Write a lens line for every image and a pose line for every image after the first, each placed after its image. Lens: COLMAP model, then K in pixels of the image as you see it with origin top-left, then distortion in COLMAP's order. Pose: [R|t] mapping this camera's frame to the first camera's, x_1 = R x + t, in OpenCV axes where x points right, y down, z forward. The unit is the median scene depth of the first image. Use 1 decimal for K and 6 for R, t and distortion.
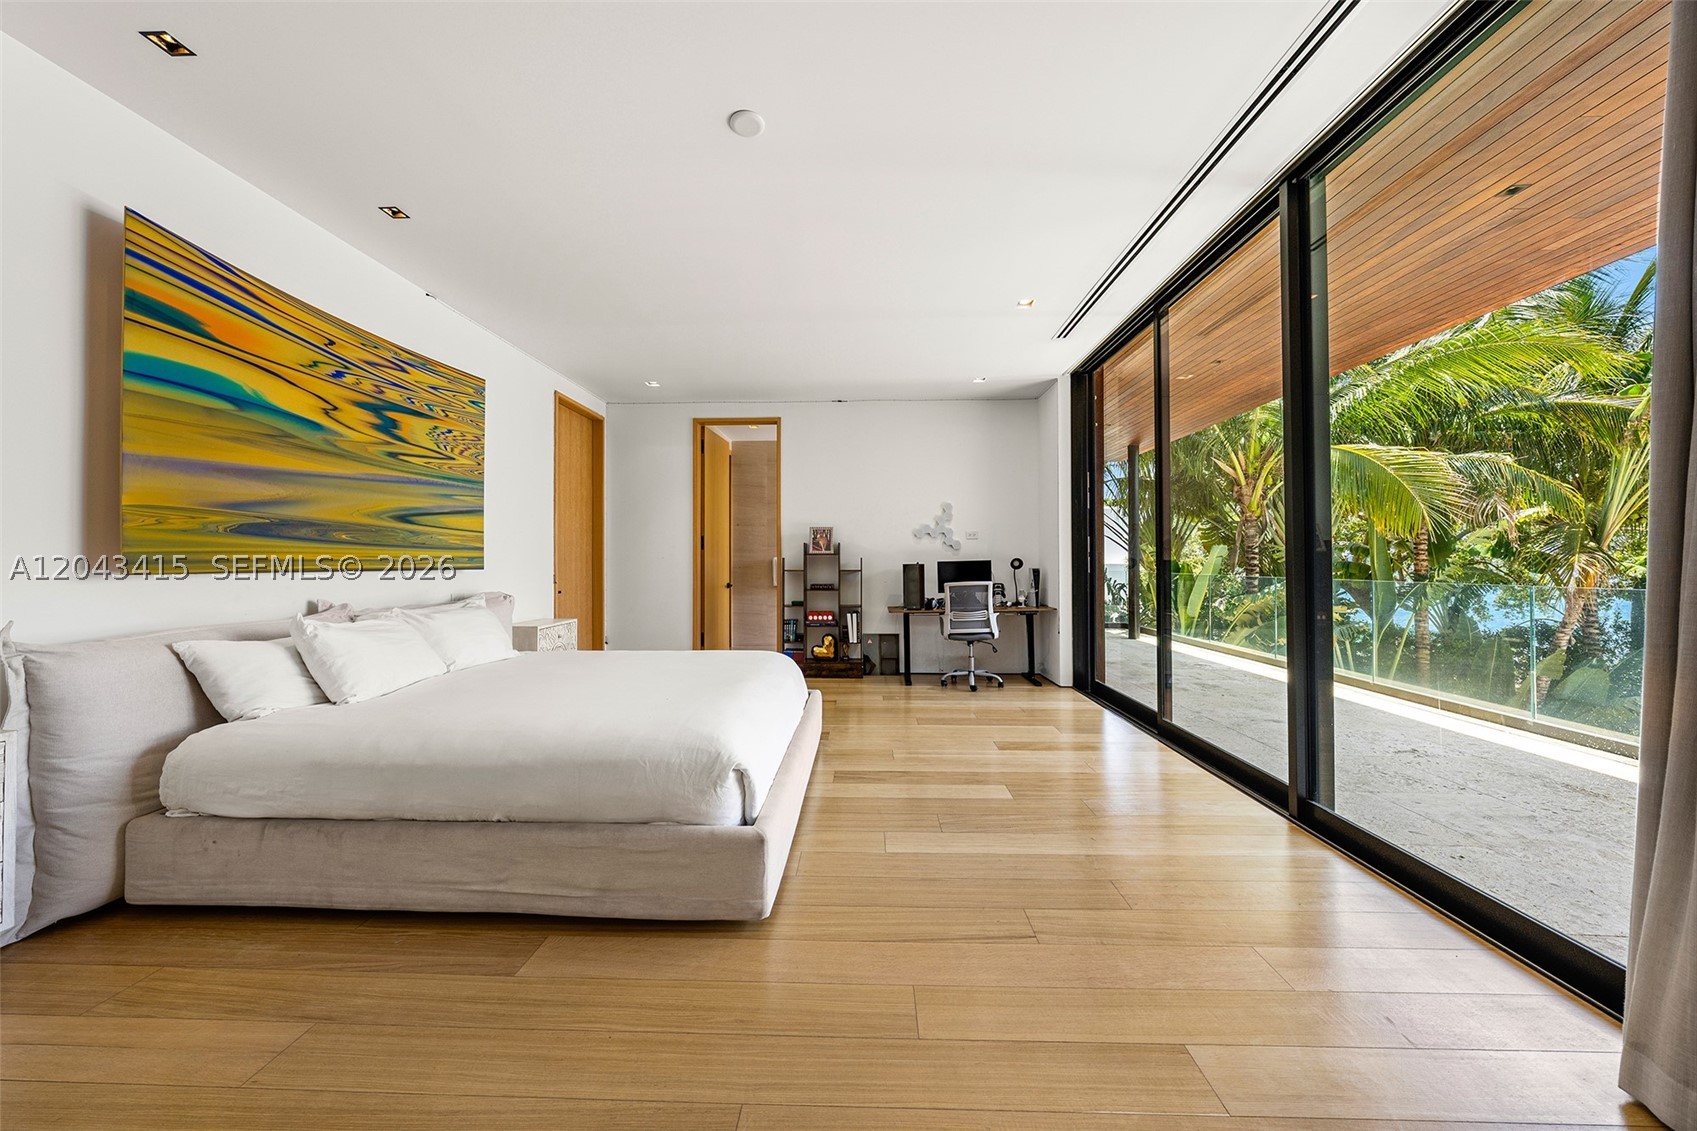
lens RADIAL K [[580.7, 0, 850.0], [0, 580.7, 563.6], [0, 0, 1]] dist [-0.002083, -0.000129]
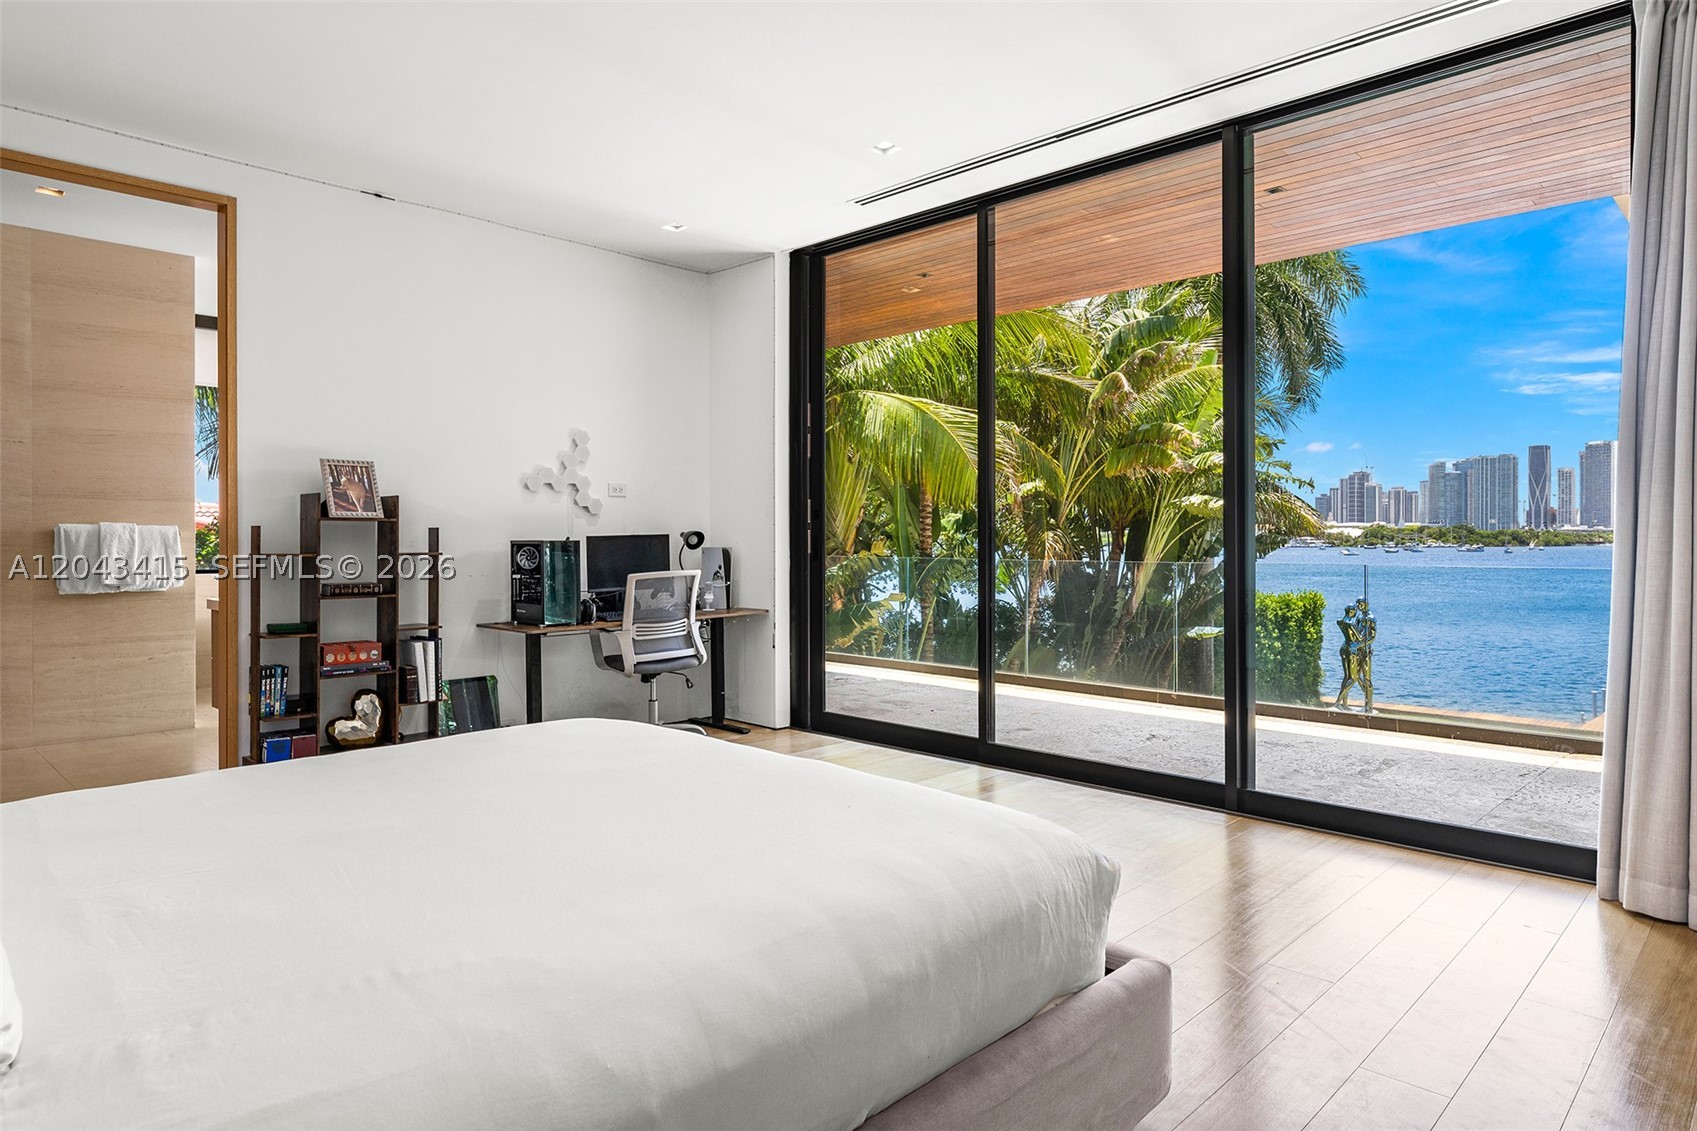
lens RADIAL K [[995.4, 0, 846.5], [0, 995.4, 547.3], [0, 0, 1]] dist [0.007263, 0.001328]
pose [[0.678947, -0.002662, 0.734182, -0.367567], [-0.005523, 0.999947, 0.008733, -0.002459], [-0.734166, -0.009984, 0.678896, 0.169491]]
